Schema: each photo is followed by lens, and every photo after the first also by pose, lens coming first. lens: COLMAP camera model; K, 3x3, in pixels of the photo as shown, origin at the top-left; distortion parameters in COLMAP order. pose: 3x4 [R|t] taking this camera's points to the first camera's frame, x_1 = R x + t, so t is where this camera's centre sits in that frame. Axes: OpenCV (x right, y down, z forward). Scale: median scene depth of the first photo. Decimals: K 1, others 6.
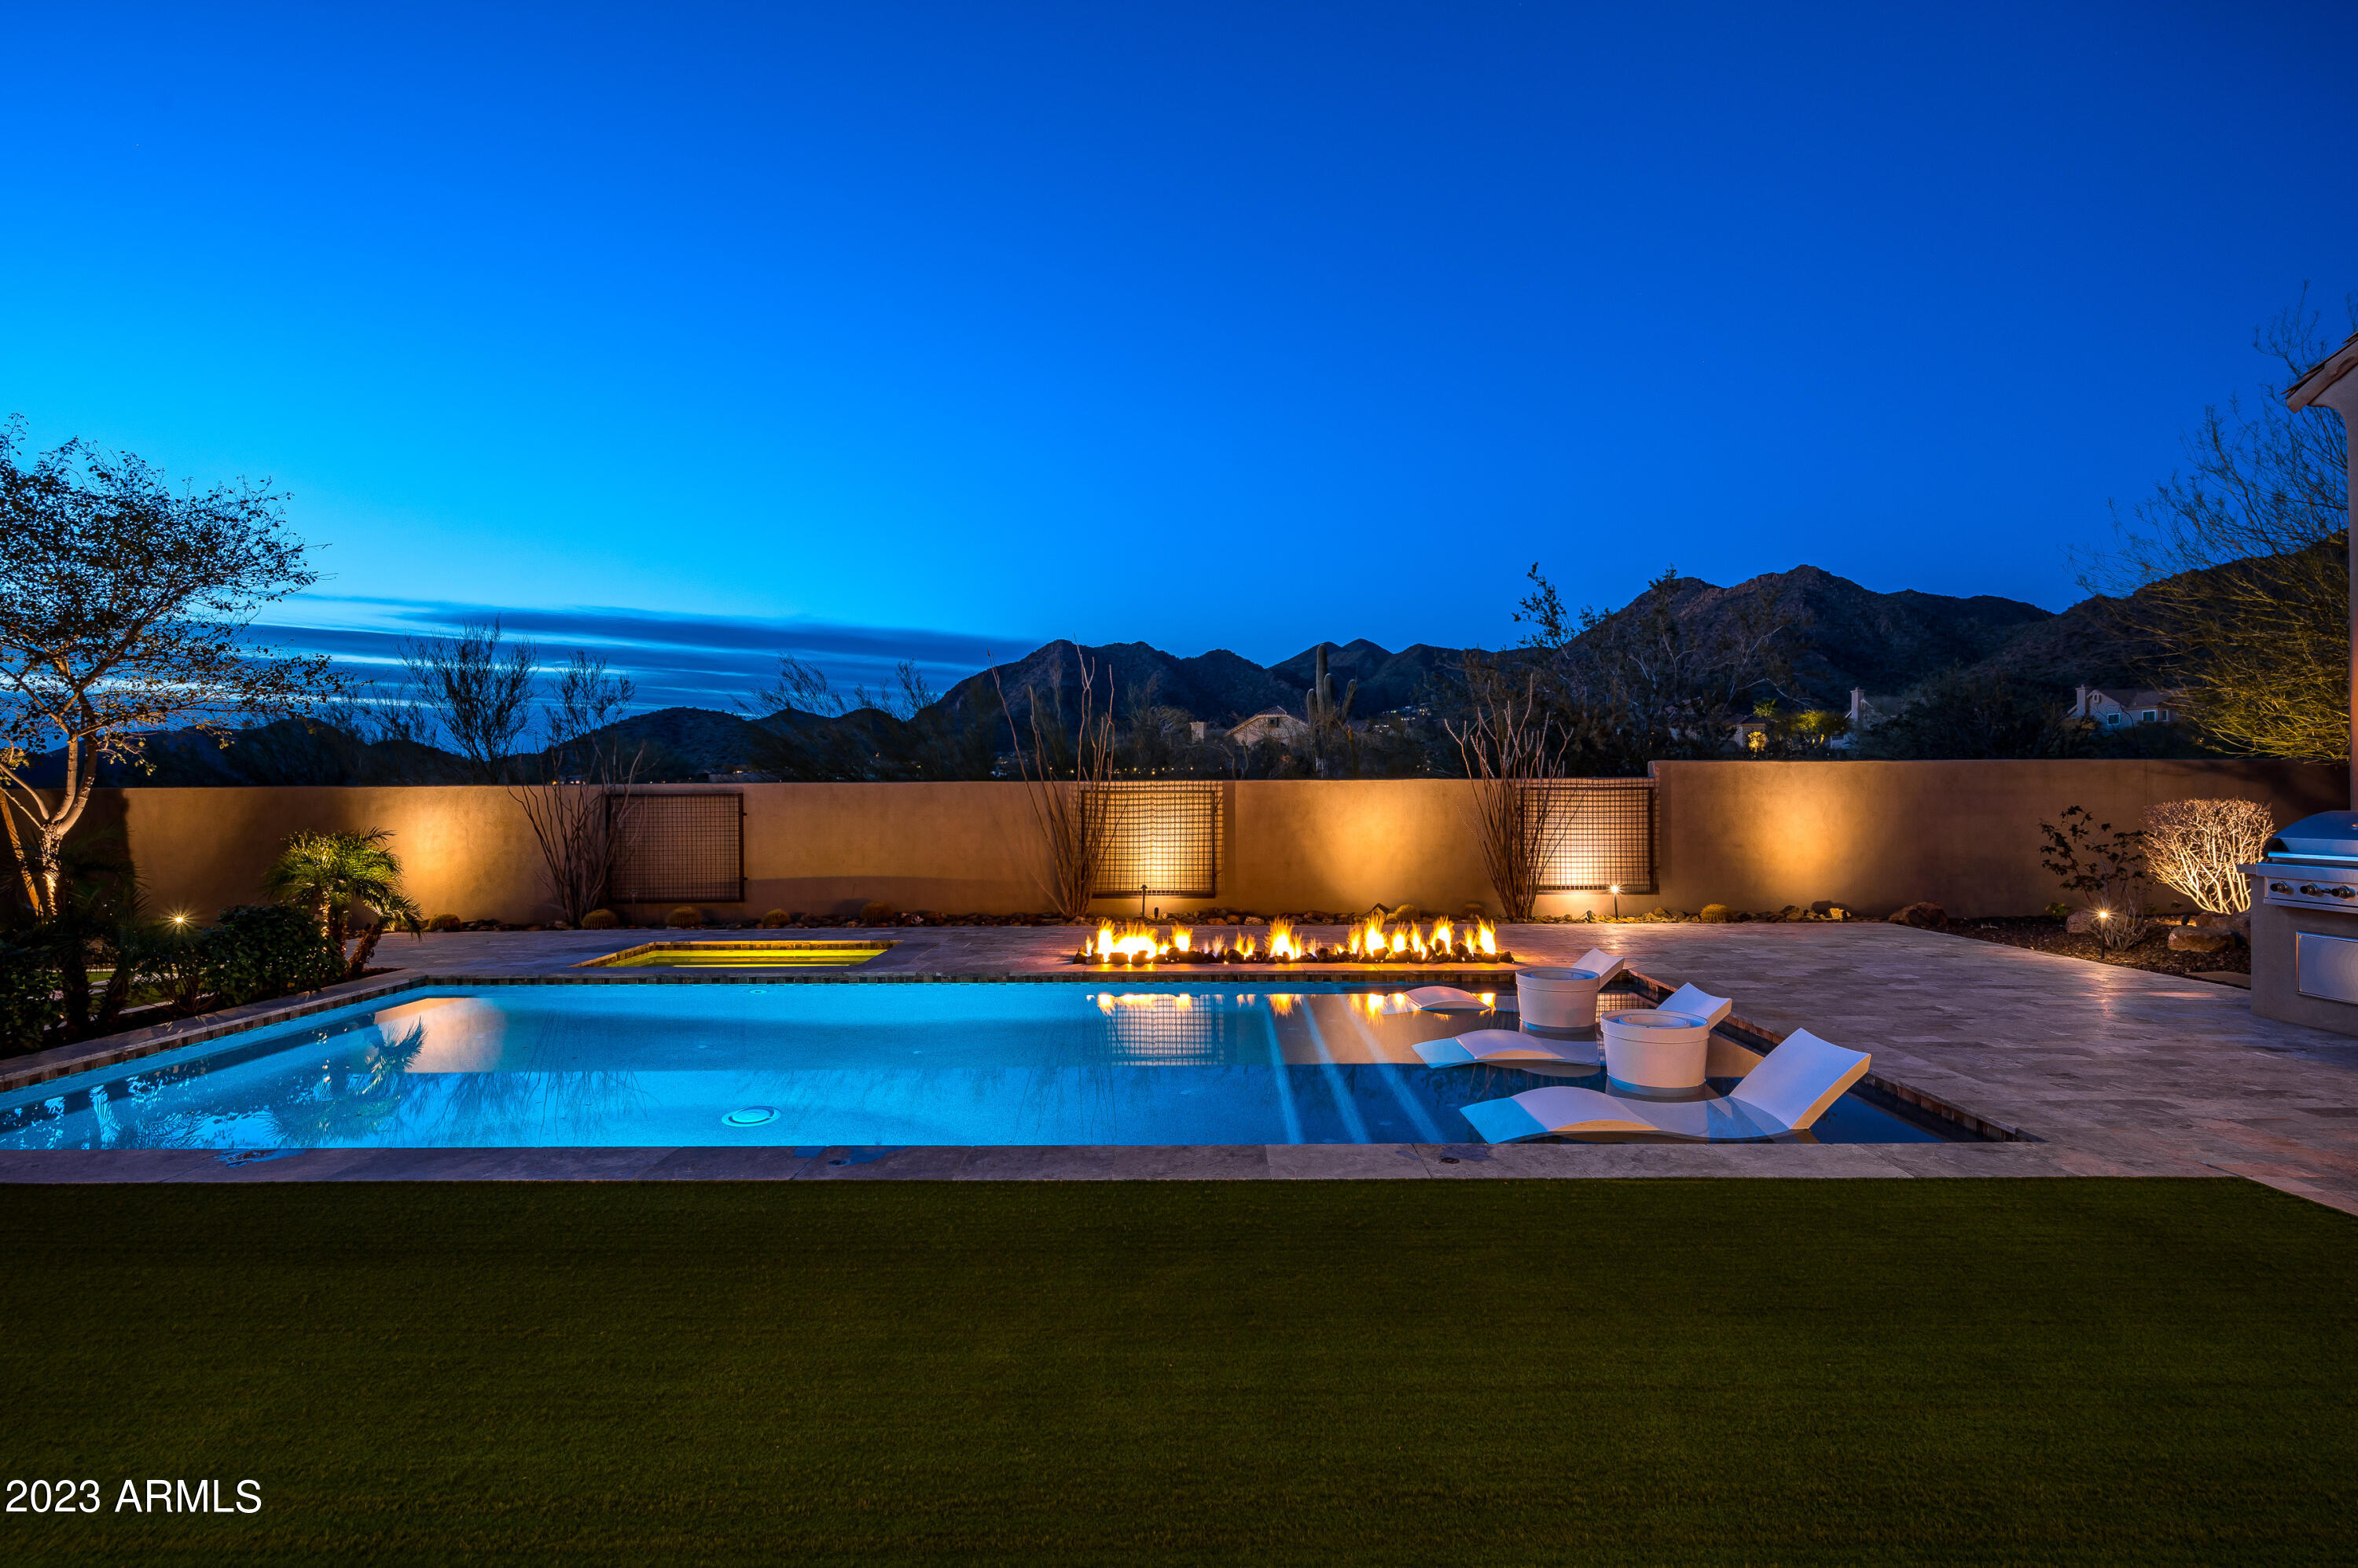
lens RADIAL K [[1106.1, 0, 1187.7], [0, 1106.1, 791.3], [0, 0, 1]] dist [0.000177, 0.000110]
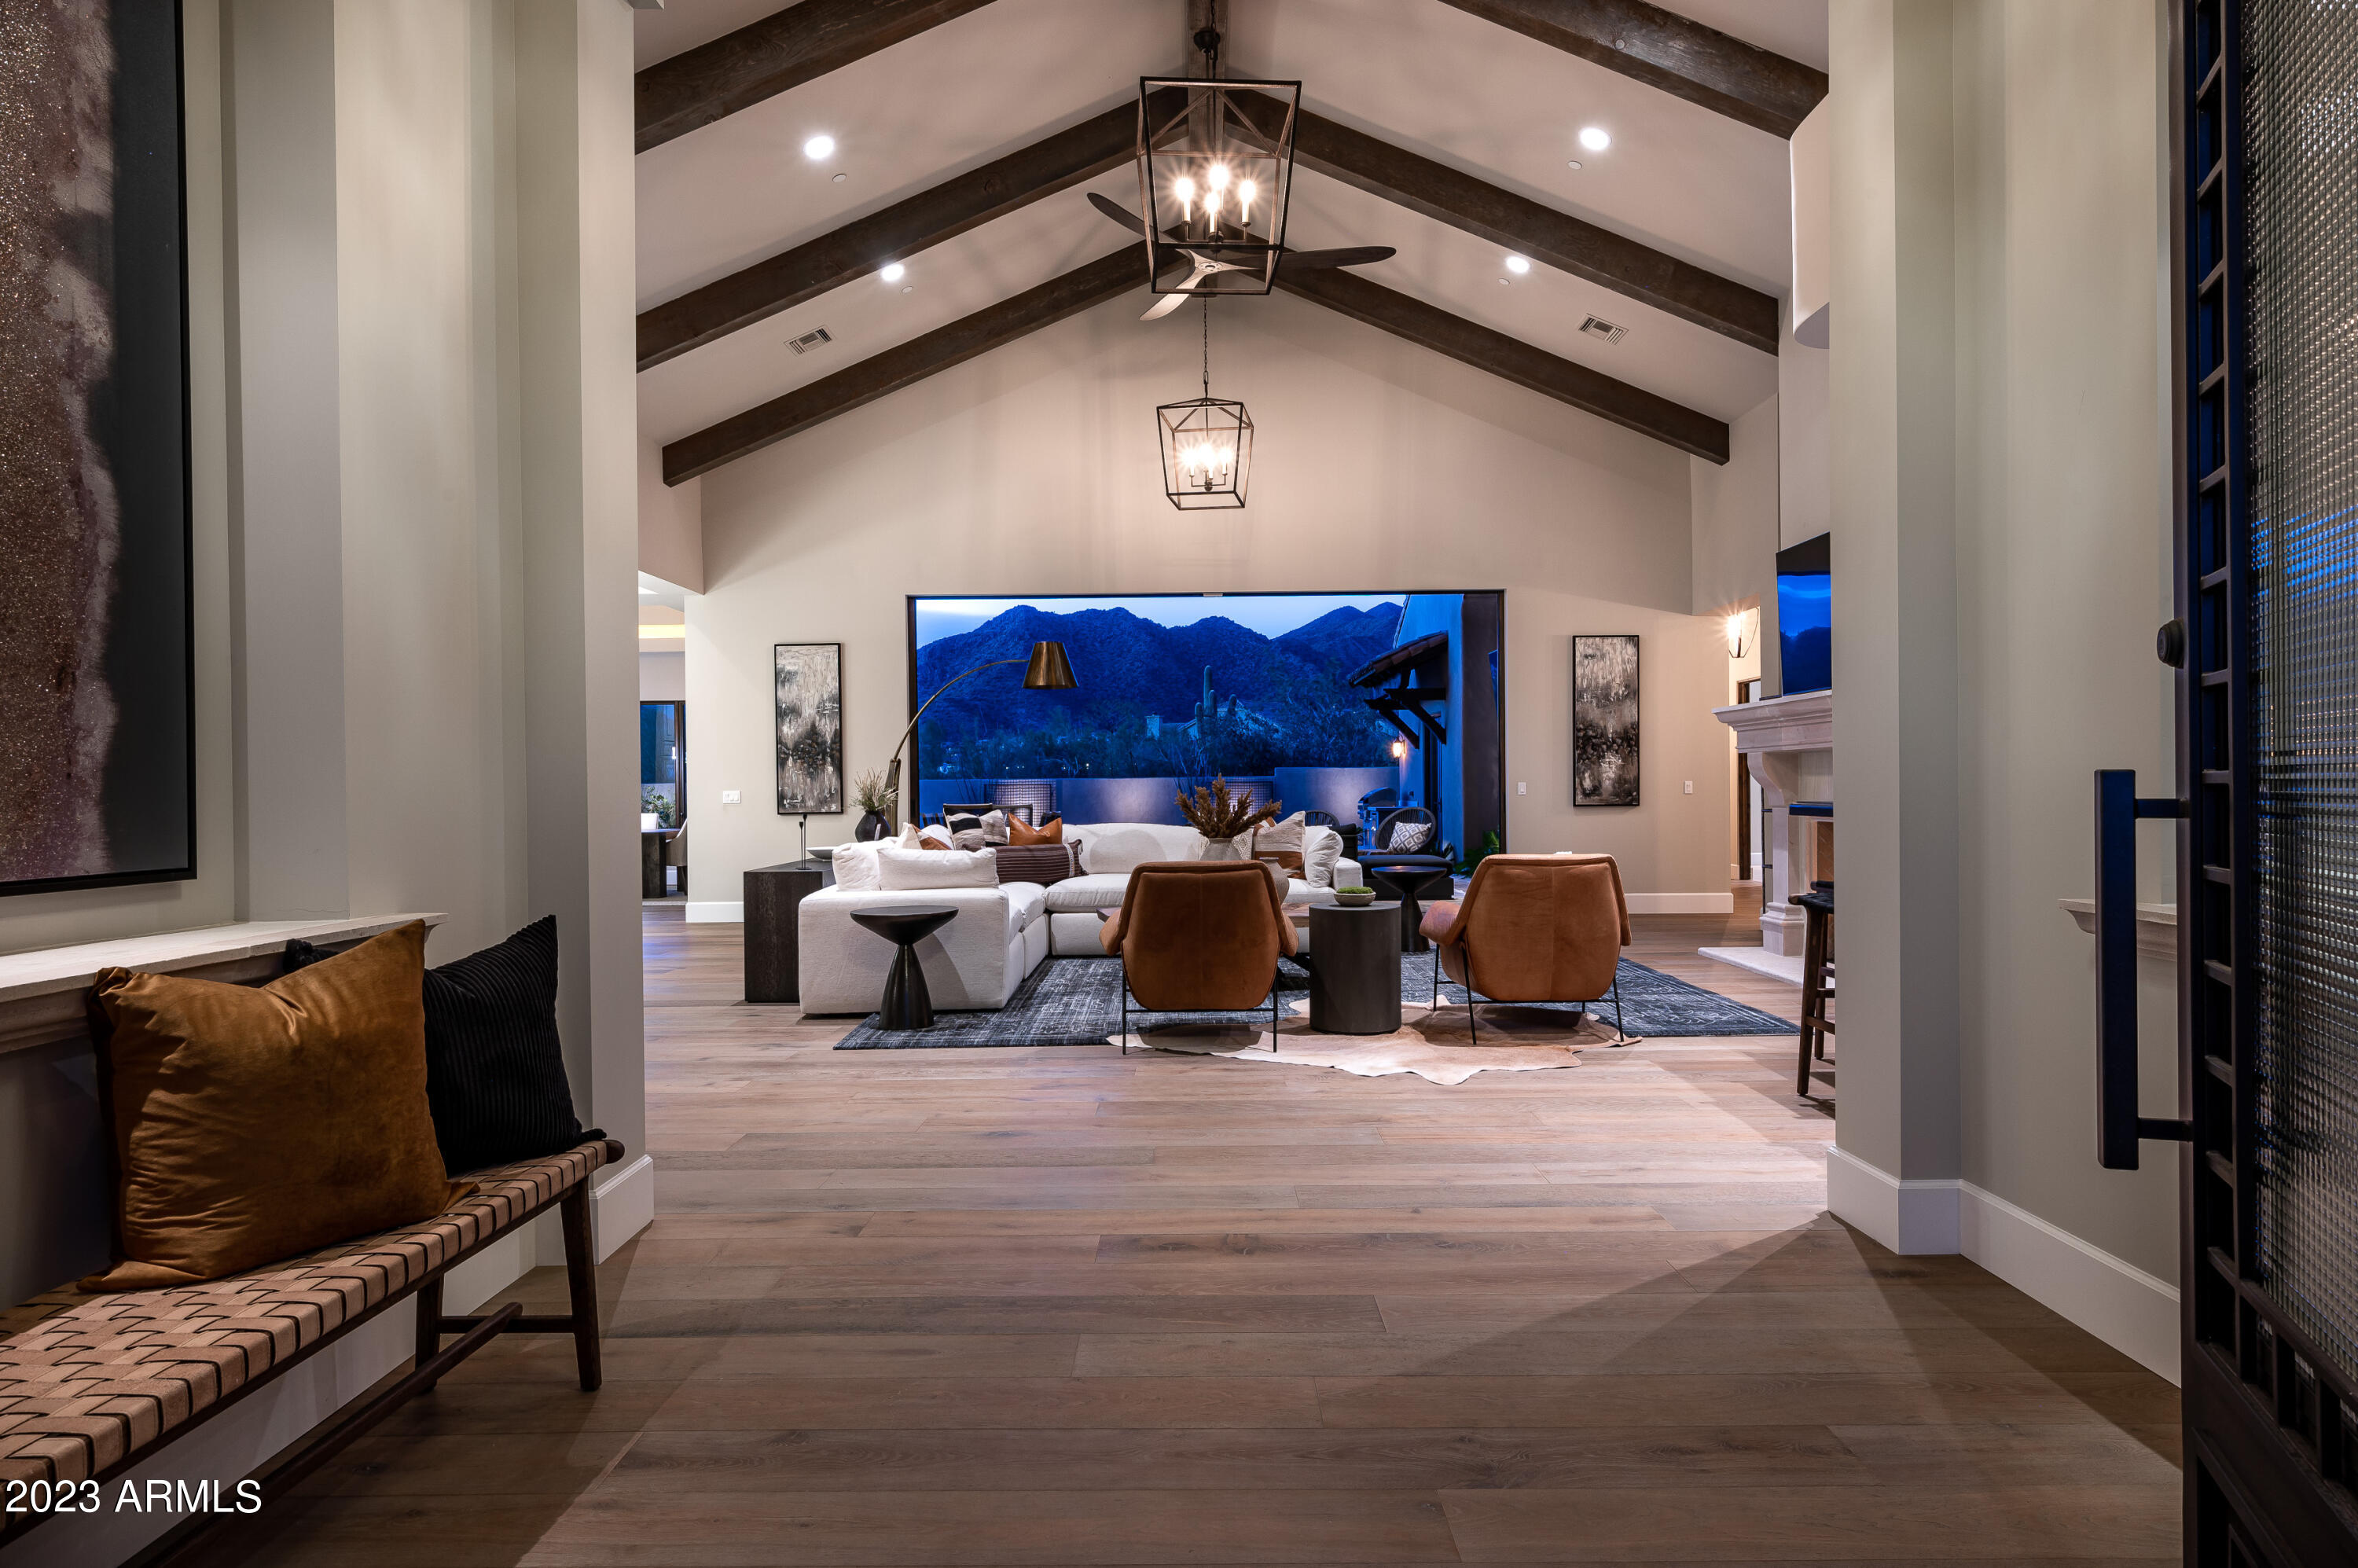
lens RADIAL K [[1368.0, 0, 1179.0], [0, 1368.0, 784.0], [0, 0, 1]] dist [0.002158, 0.000220]
pose [[0.999985, -0.005133, -0.001810, 0.258563], [0.005126, 0.999980, -0.003778, 0.010269], [0.001829, 0.003768, 0.999991, -1.461131]]
